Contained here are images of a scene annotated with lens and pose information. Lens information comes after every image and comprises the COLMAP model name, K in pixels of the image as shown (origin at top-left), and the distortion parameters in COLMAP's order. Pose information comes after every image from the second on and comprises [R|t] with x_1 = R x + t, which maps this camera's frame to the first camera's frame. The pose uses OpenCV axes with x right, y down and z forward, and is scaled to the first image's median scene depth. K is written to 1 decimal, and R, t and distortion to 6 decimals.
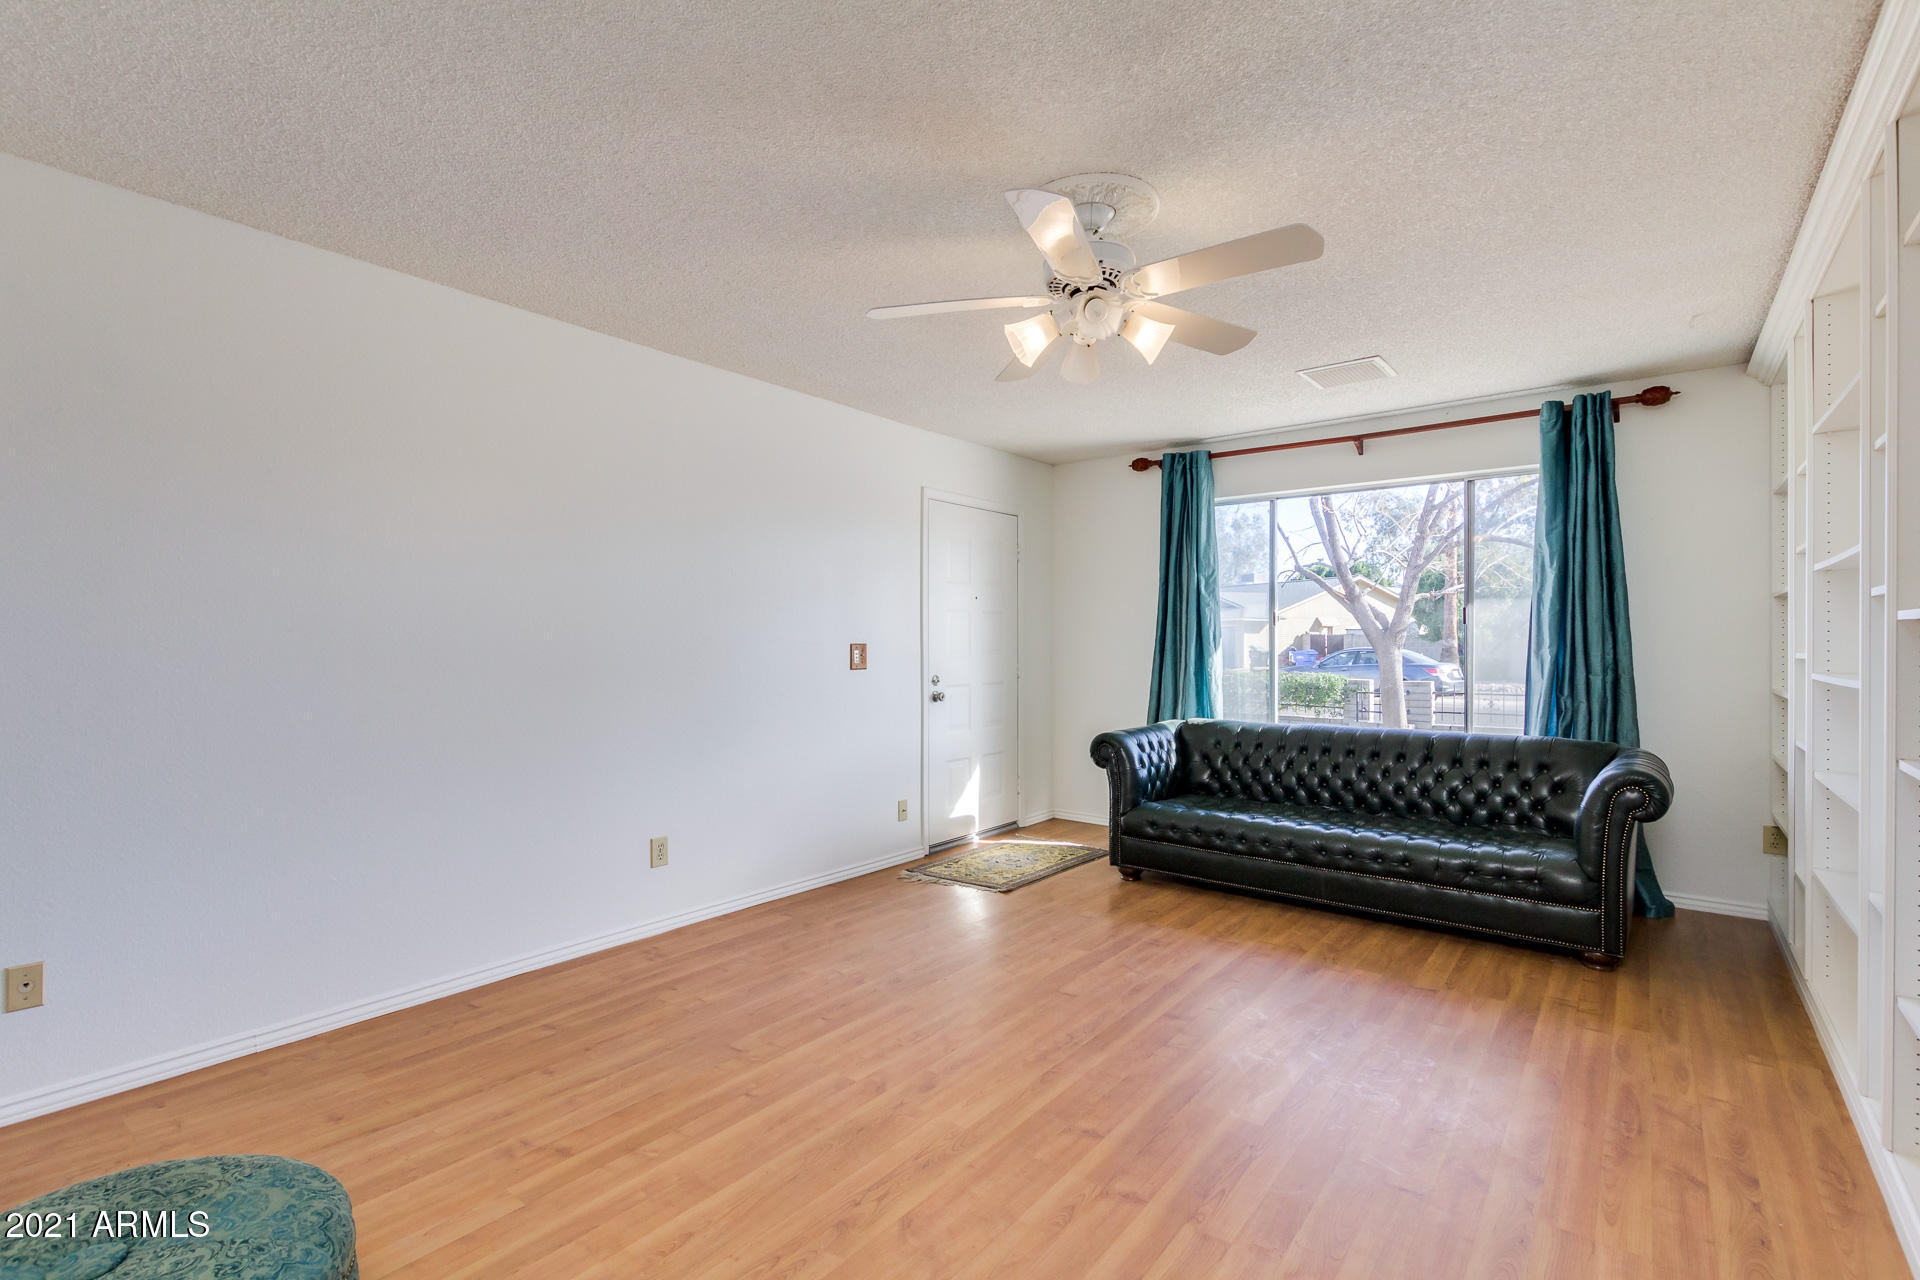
lens RADIAL K [[883.6, 0, 962.5], [0, 883.6, 649.1], [0, 0, 1]] dist [0.001239, -0.000467]
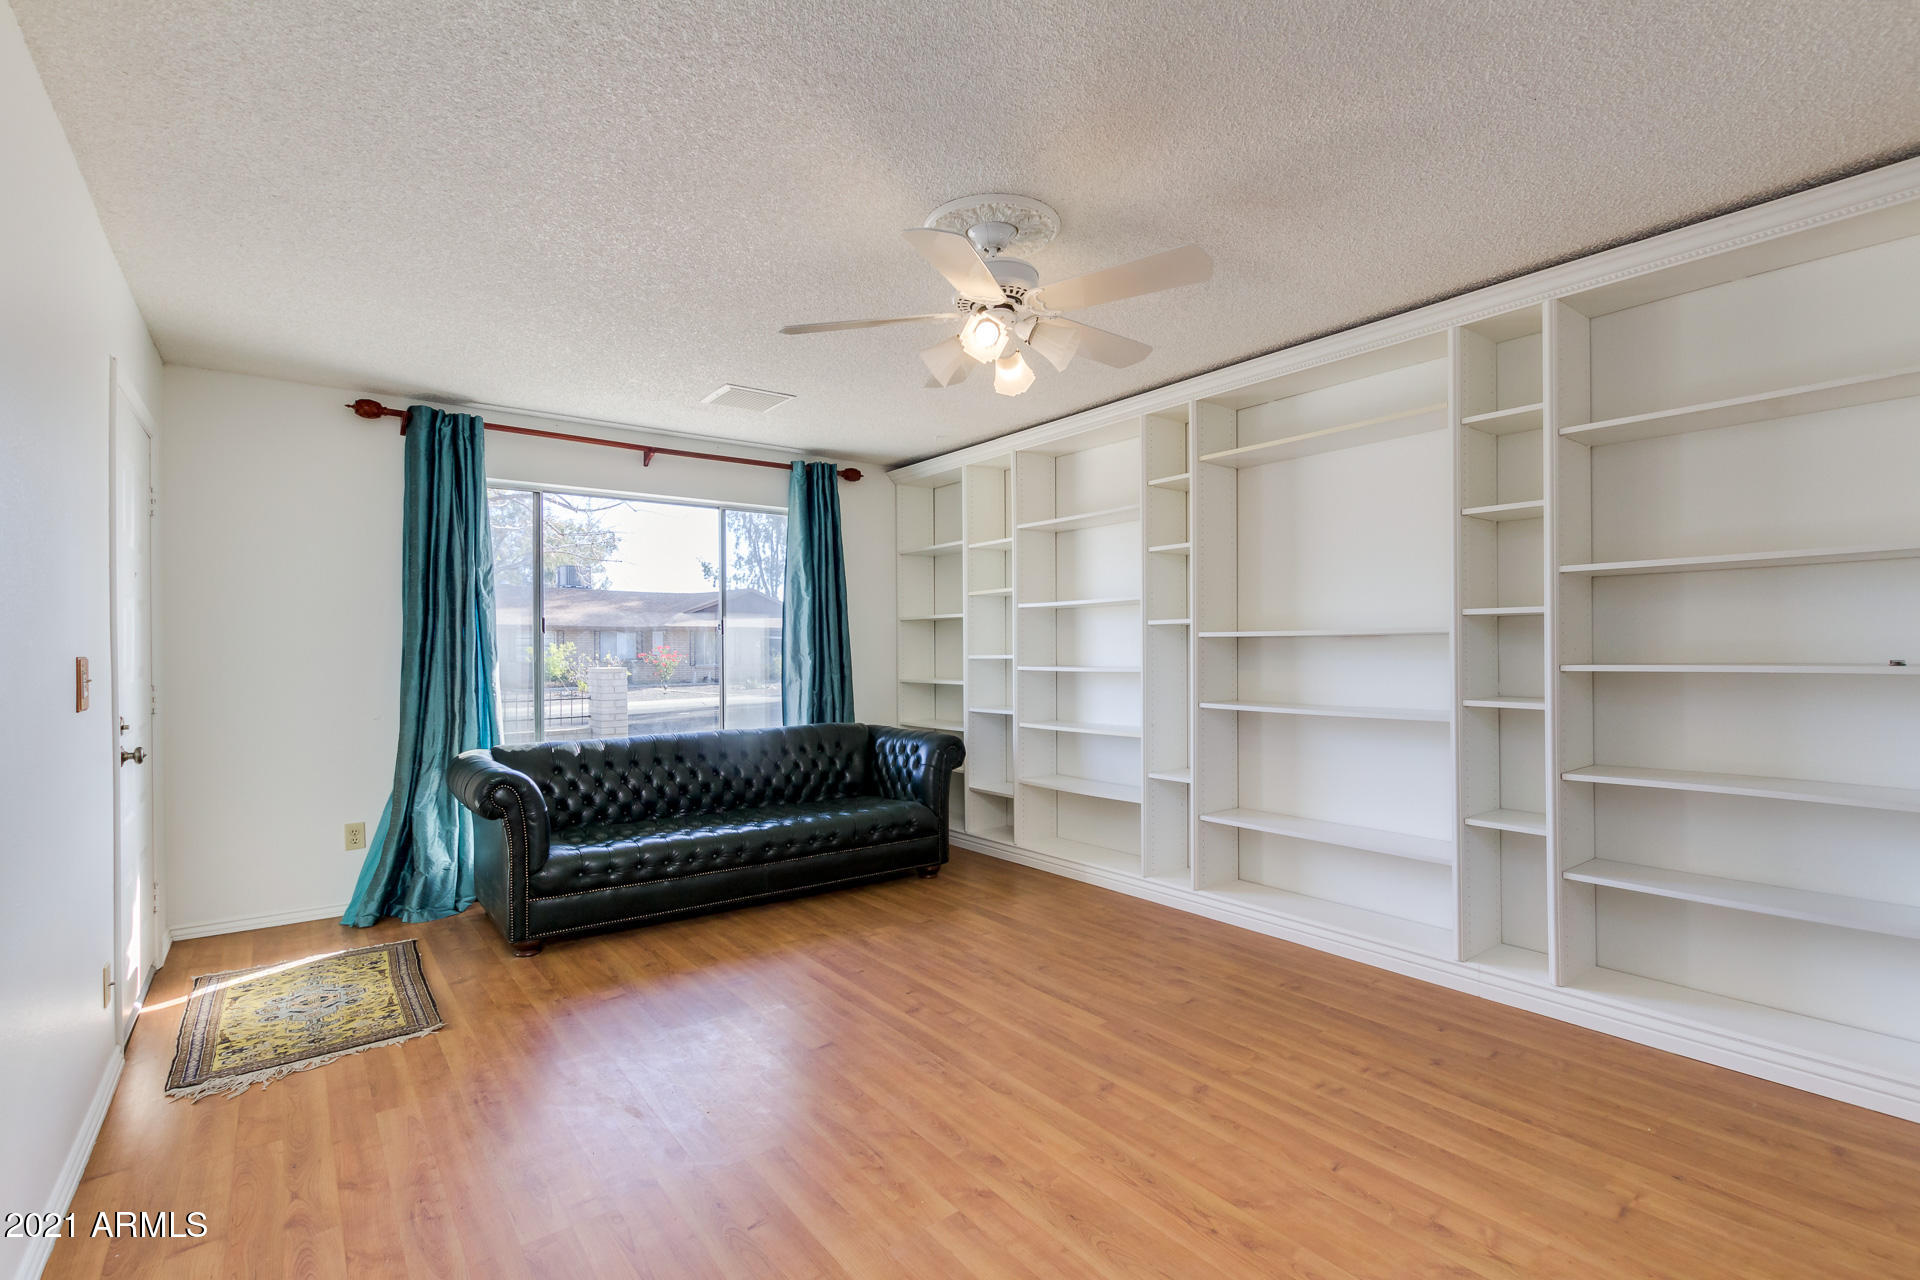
lens RADIAL K [[883.6, 0, 961.9], [0, 883.6, 632.9], [0, 0, 1]] dist [0.001239, -0.000467]
pose [[0.250153, 0.018756, 0.968025, -0.525904], [0.016808, 0.999578, -0.023711, 0.002891], [-0.968061, 0.022202, 0.249732, 0.477642]]
